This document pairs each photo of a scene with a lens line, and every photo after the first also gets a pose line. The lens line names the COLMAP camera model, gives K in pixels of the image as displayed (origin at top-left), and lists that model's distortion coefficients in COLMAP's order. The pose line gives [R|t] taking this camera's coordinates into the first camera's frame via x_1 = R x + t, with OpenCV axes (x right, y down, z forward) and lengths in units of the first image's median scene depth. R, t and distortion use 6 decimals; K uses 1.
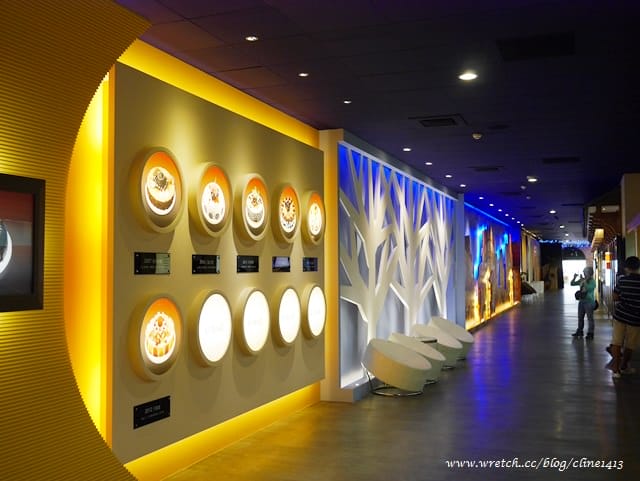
lens RADIAL K [[716.0, 0, 320.0], [0, 716.0, 240.5], [0, 0, 1]] dist [-0.012460, -0.004231]
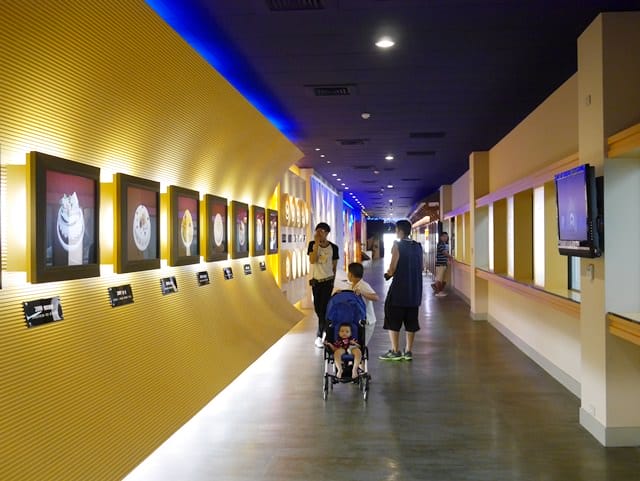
lens RADIAL K [[716.0, 0, 320.0], [0, 716.0, 240.5], [0, 0, 1]] dist [-0.012460, -0.004231]
pose [[0.967087, -0.007077, 0.254346, -0.170395], [-0.002331, 0.999325, 0.036668, -0.012678], [-0.254434, -0.036054, 0.966418, -0.339519]]
